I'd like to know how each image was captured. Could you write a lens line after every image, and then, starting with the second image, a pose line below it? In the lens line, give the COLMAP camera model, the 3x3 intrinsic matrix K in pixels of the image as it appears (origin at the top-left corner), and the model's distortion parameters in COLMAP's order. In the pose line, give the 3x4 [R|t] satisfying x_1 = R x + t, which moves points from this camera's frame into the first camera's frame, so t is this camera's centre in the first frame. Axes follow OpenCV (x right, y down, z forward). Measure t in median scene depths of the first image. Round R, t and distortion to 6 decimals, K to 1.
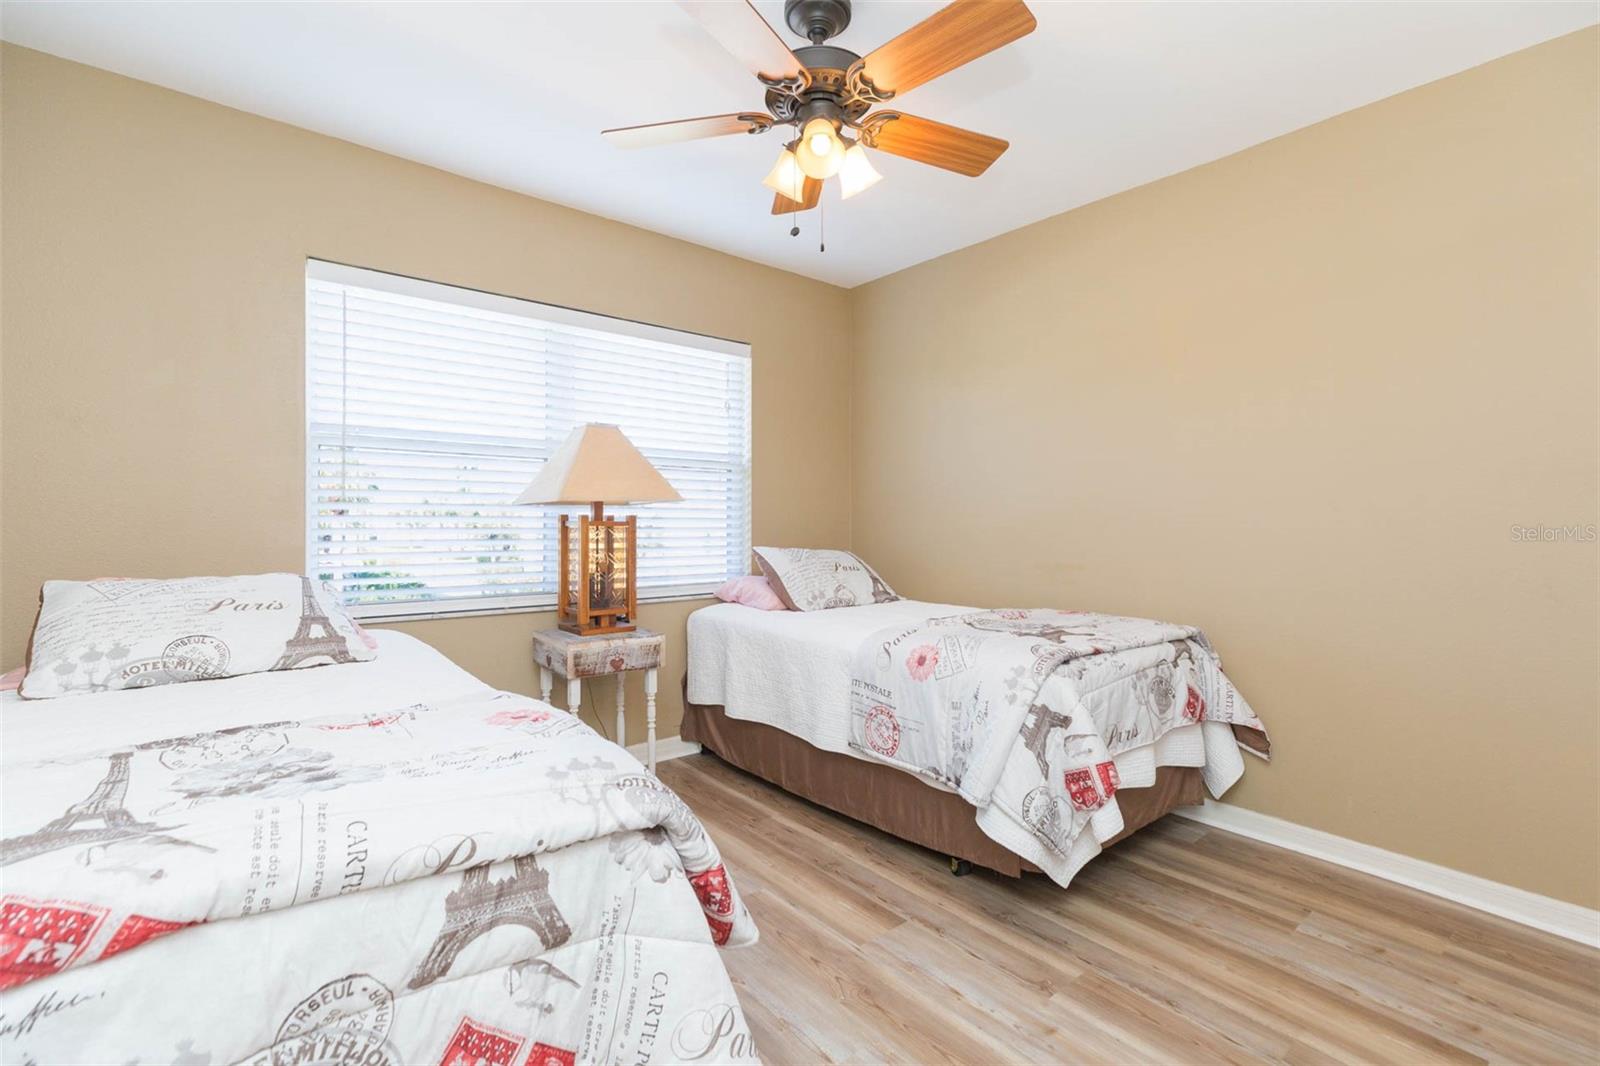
lens RADIAL K [[710.3, 0, 801.1], [0, 710.3, 526.6], [0, 0, 1]] dist [0.003553, 0.000171]
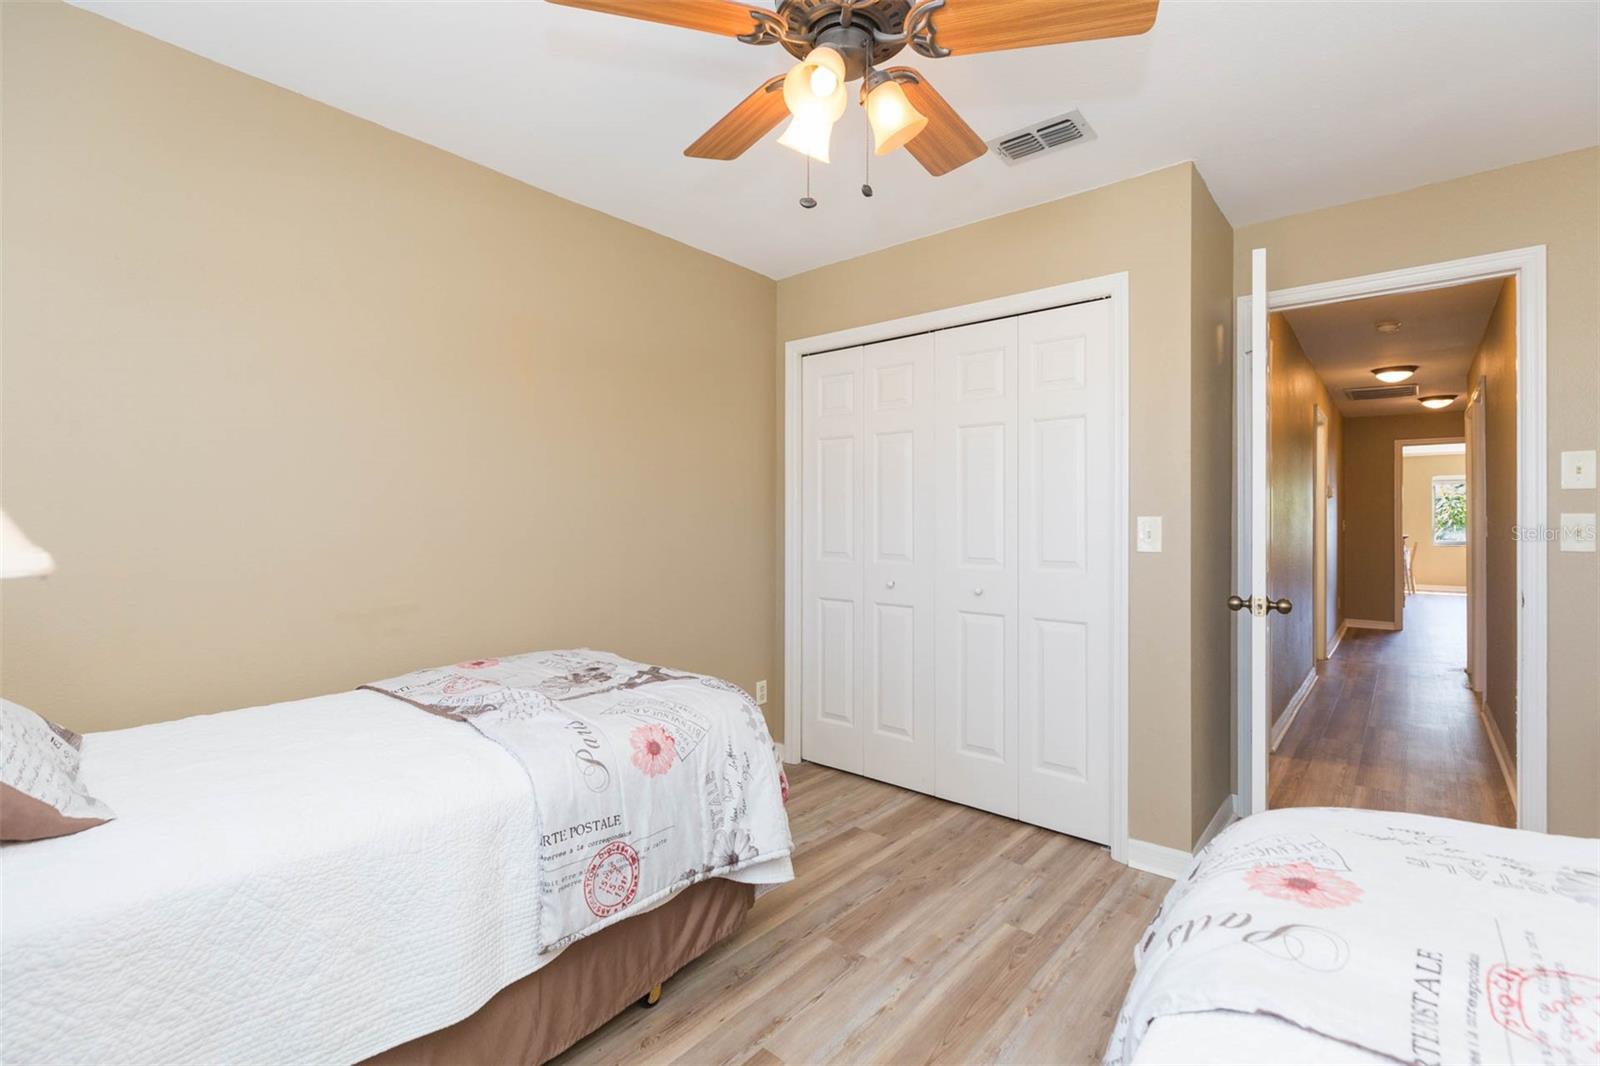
lens RADIAL K [[730.9, 0, 802.1], [0, 730.9, 511.4], [0, 0, 1]] dist [0.000970, -0.000059]
pose [[-0.178492, 0.004423, 0.983931, -0.802311], [0.007921, 0.999964, -0.003058, -0.075350], [-0.983909, 0.007248, -0.178521, 1.269008]]
